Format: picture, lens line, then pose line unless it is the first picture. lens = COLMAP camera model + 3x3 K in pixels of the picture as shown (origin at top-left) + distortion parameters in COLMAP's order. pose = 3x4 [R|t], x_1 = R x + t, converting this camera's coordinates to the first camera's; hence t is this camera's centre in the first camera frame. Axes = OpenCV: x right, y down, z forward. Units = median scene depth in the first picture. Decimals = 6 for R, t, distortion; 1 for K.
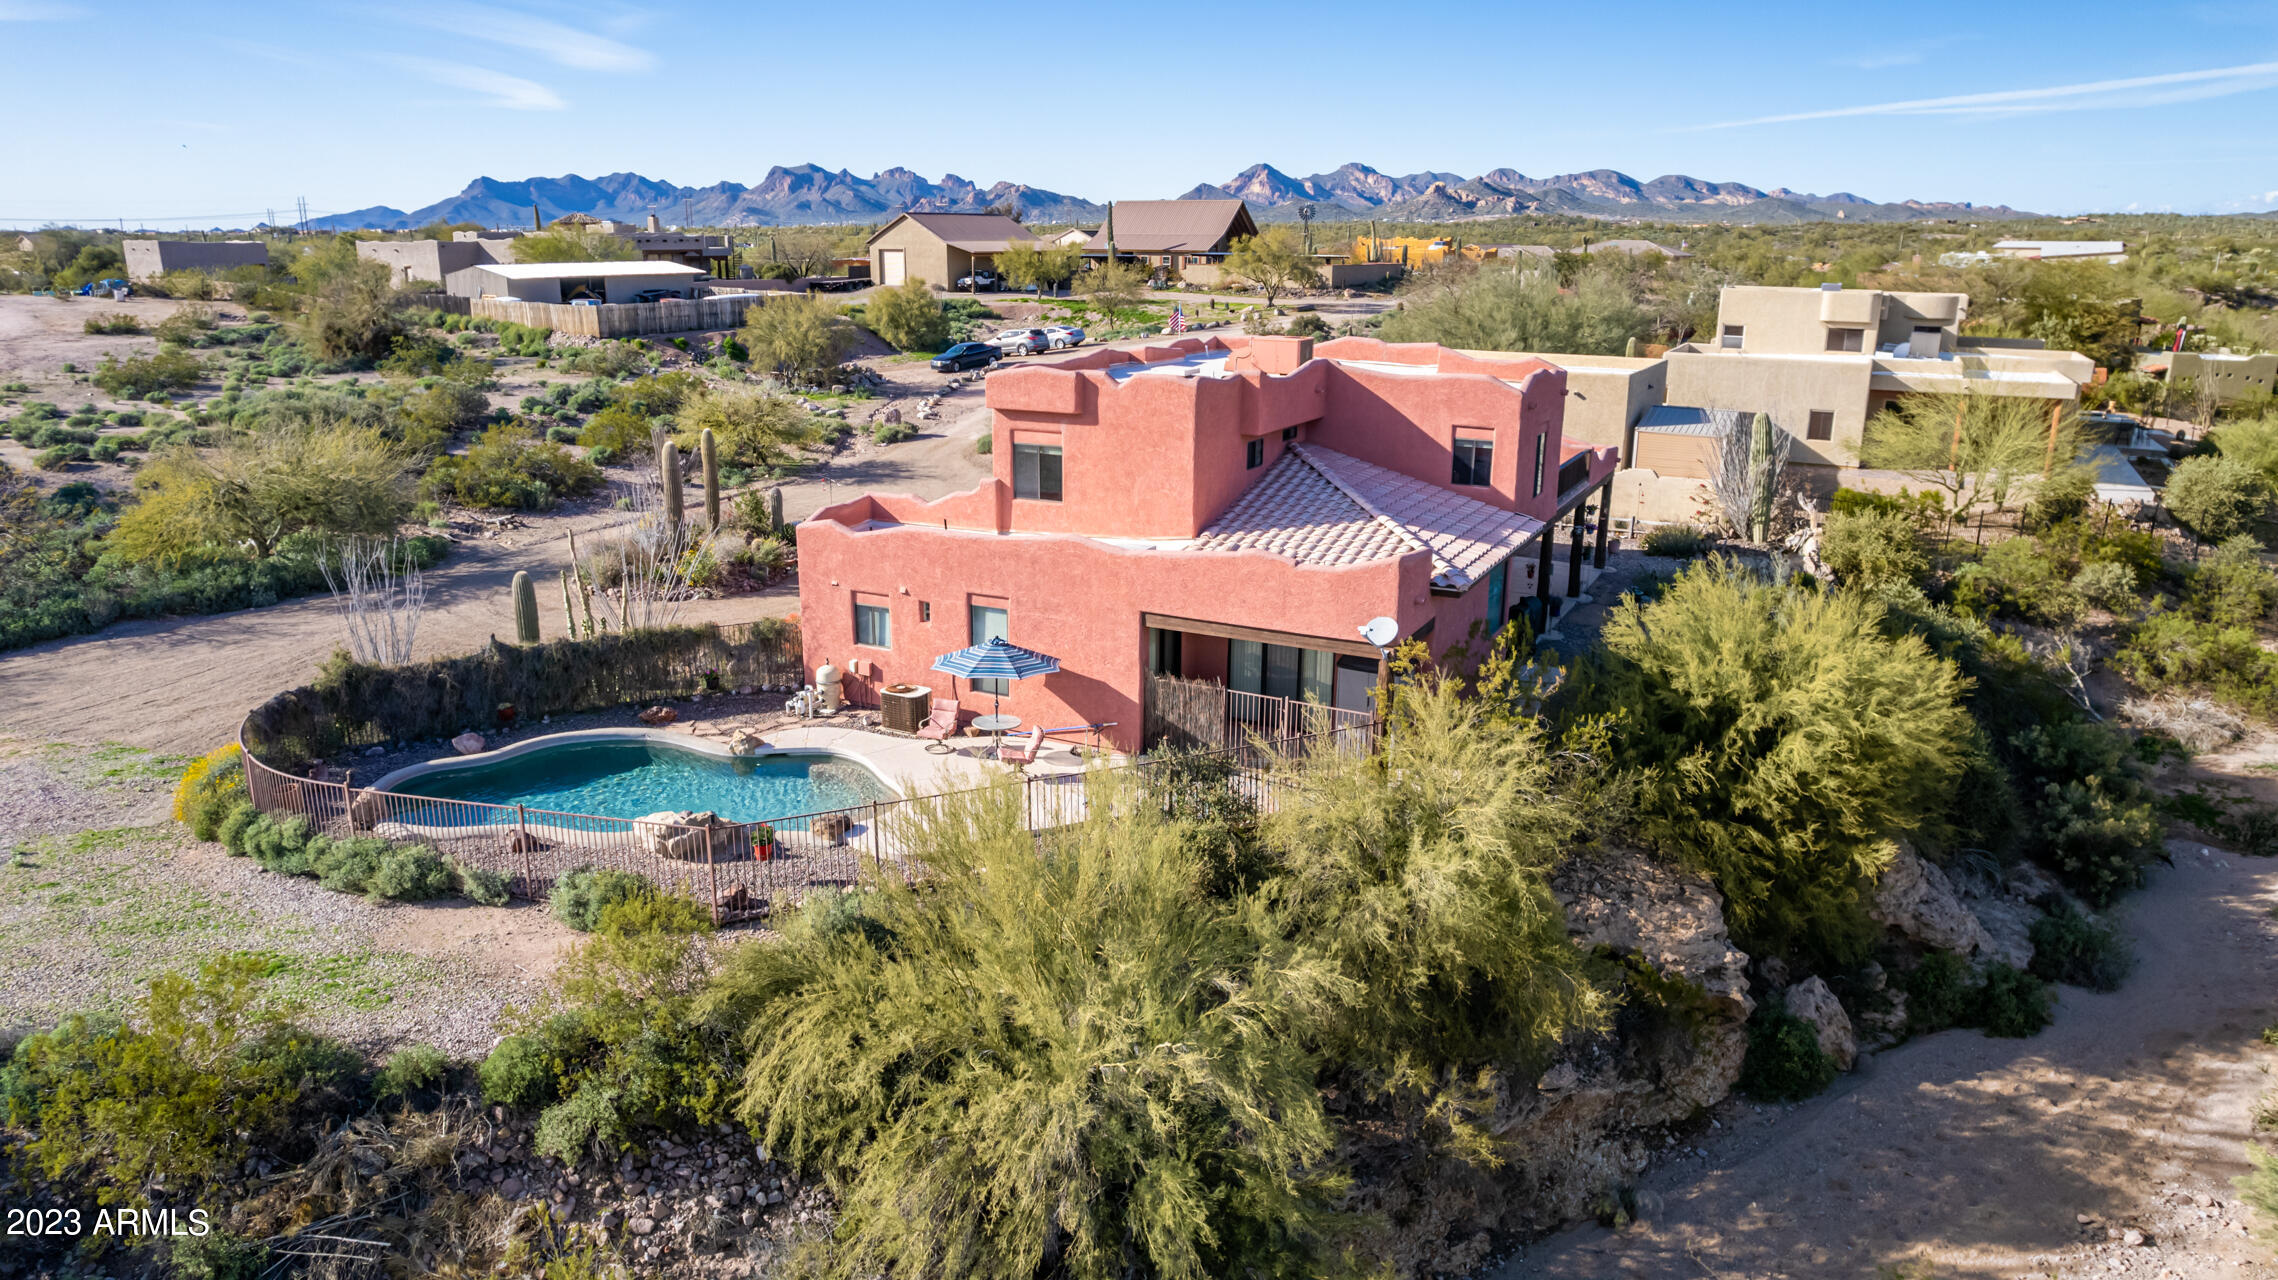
lens RADIAL K [[1471.3, 0, 1138.0], [0, 1471.3, 658.4], [0, 0, 1]] dist [-0.084445, 0.069601]
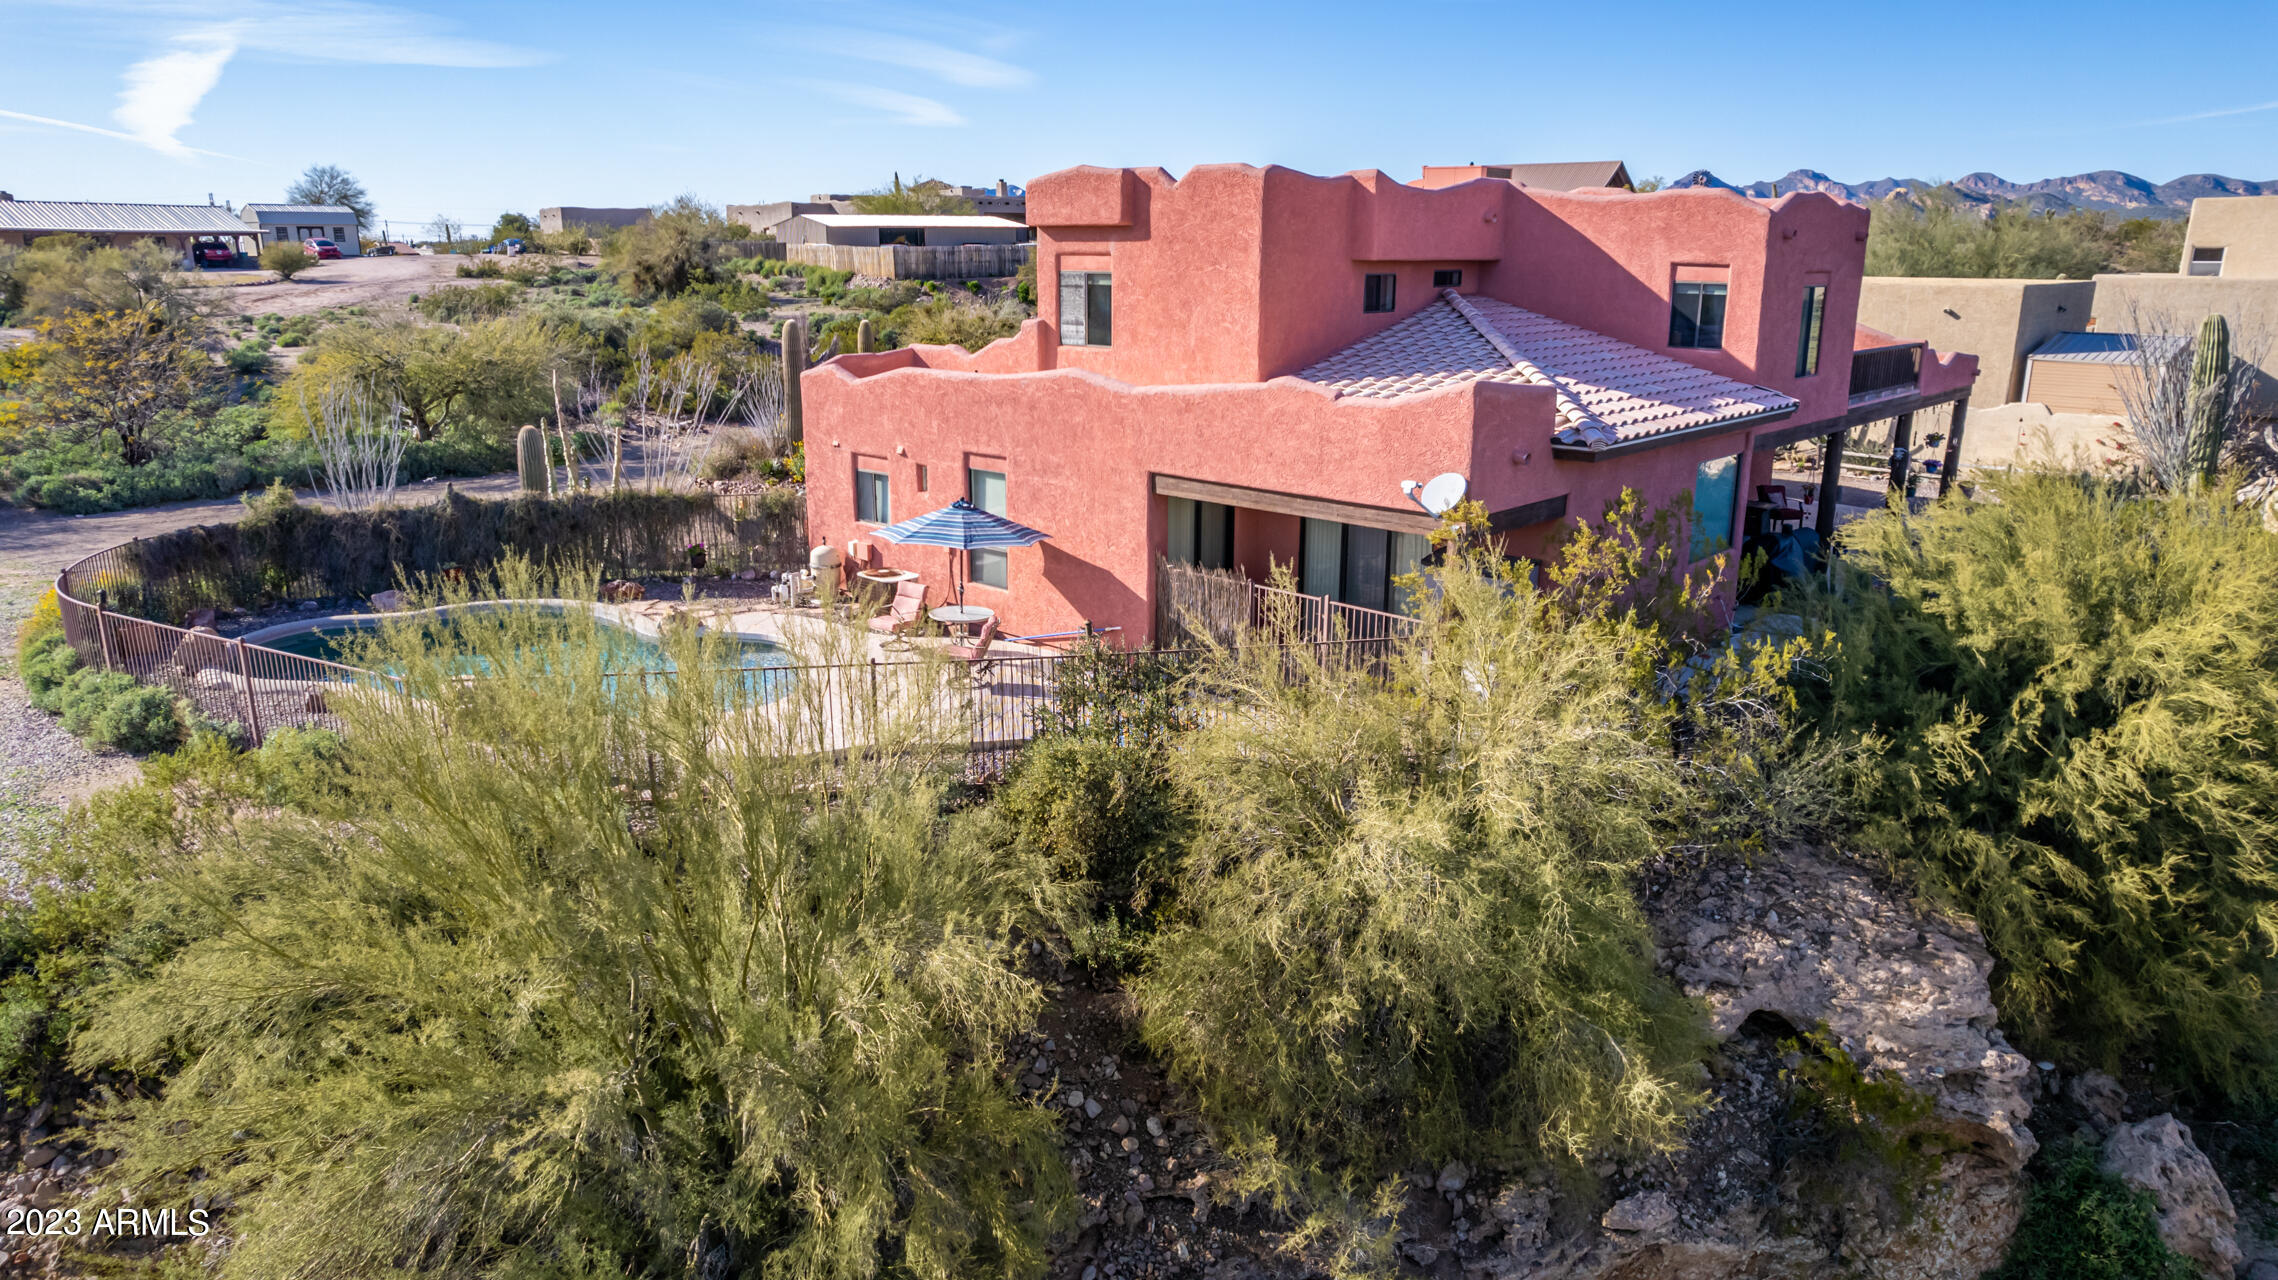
lens RADIAL K [[1471.3, 0, 1127.5], [0, 1471.3, 650.4], [0, 0, 1]] dist [-0.084445, 0.069601]
pose [[0.961041, 0.069734, -0.267465, 0.189876], [-0.072784, 0.997347, -0.001496, 0.057584], [0.266651, 0.020904, 0.963567, 0.294018]]
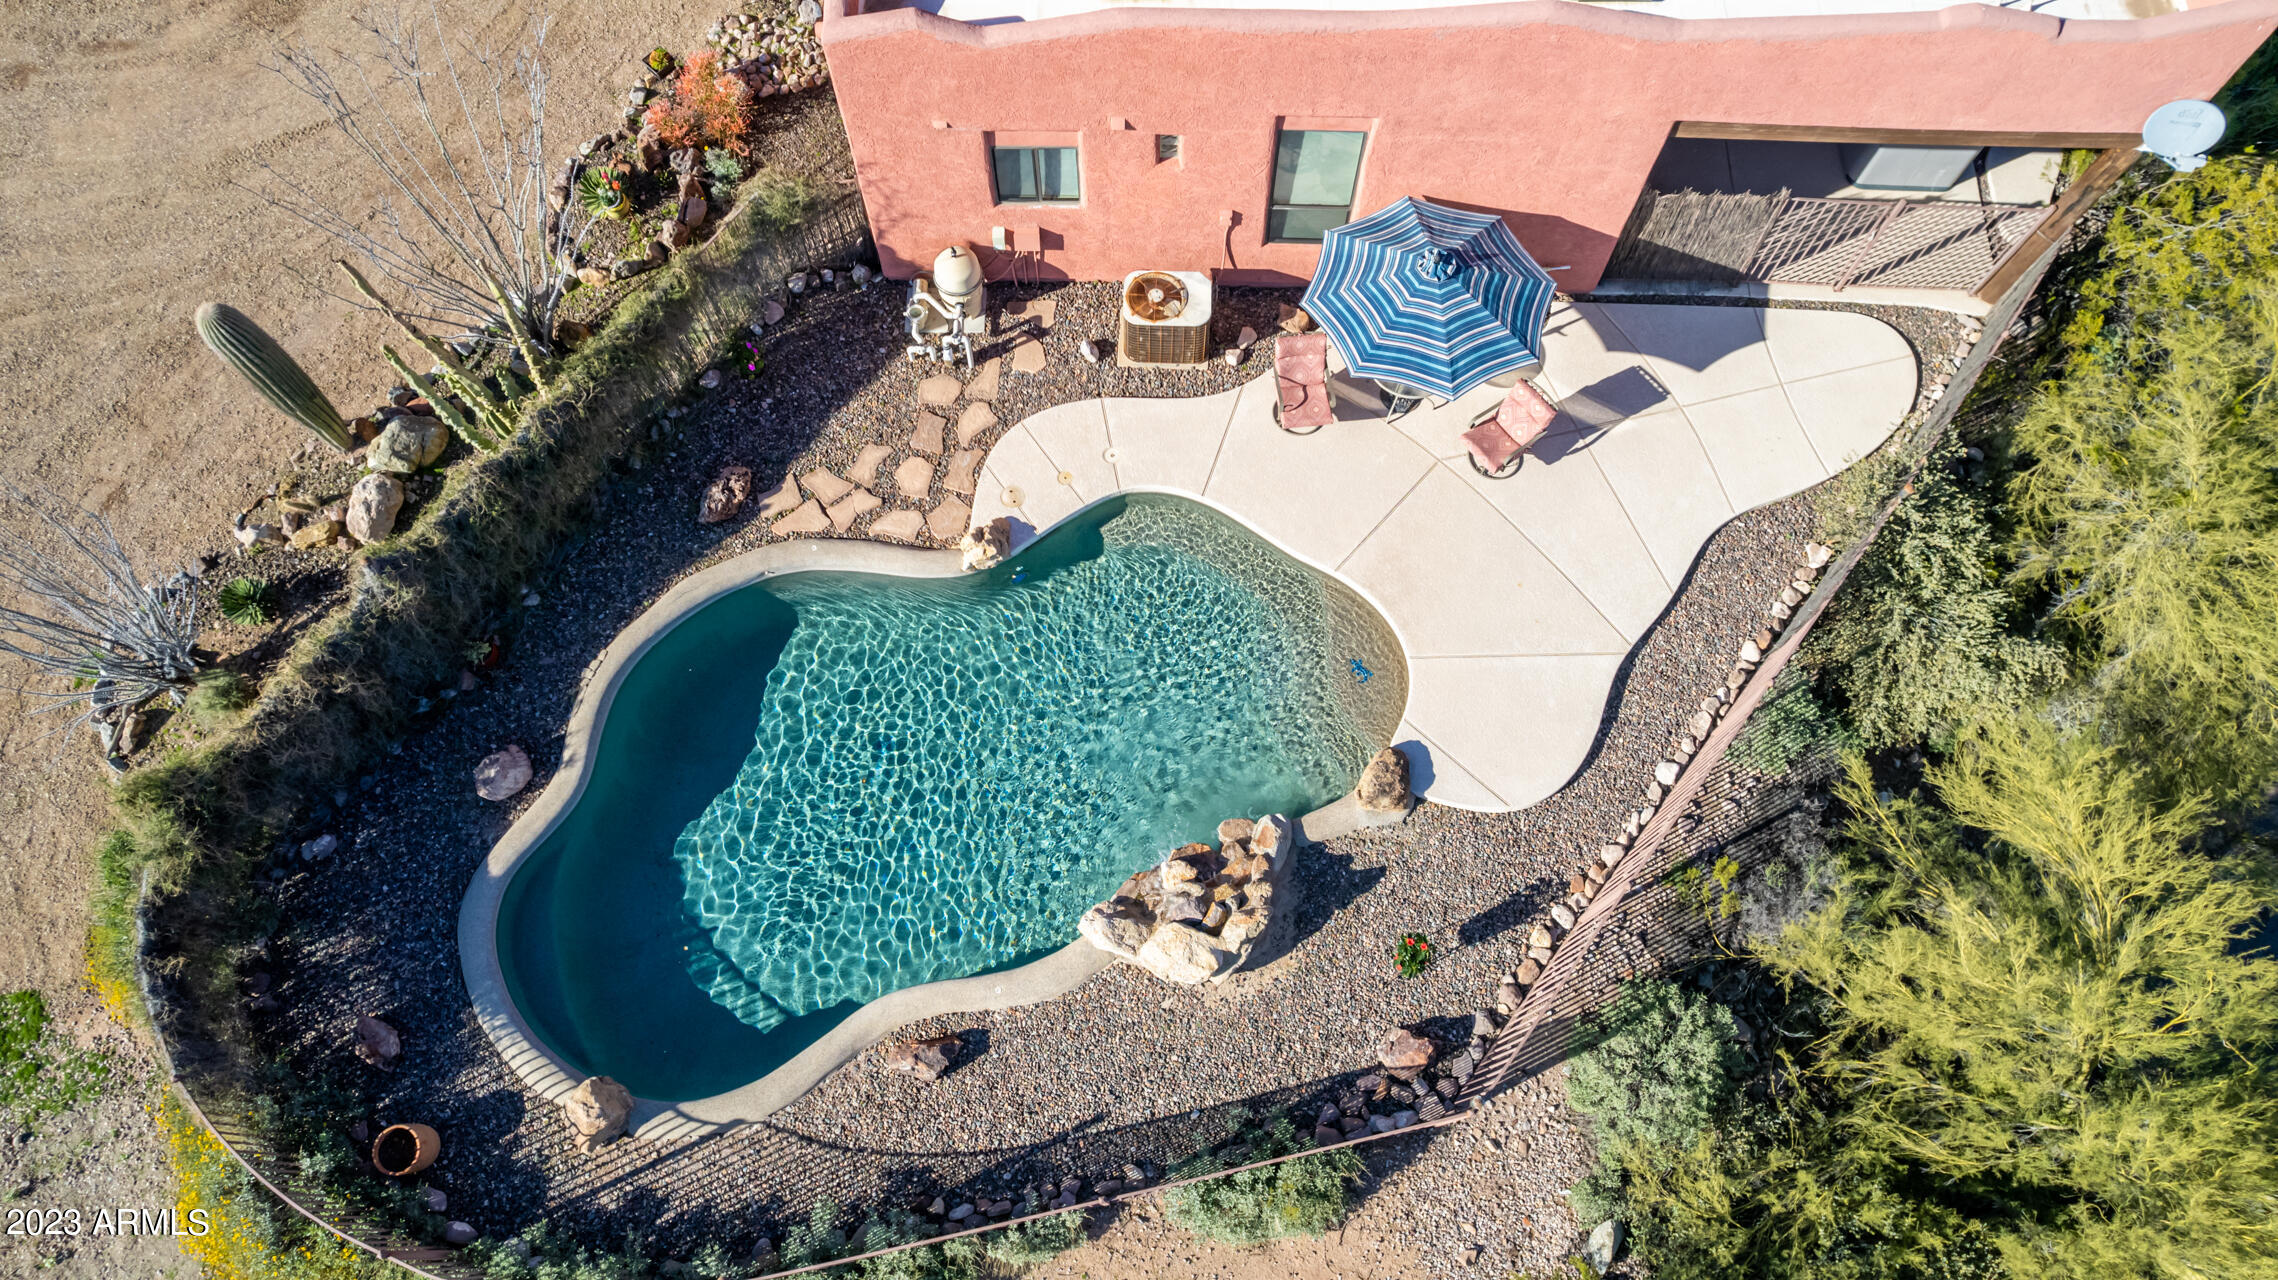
lens RADIAL K [[1471.3, 0, 1146.1], [0, 1471.3, 640.8], [0, 0, 1]] dist [-0.084445, 0.069601]
pose [[0.894229, -0.418678, 0.158315, -0.322879], [0.125176, 0.573489, 0.809594, -0.363532], [-0.429751, -0.704145, 0.565239, 0.649737]]
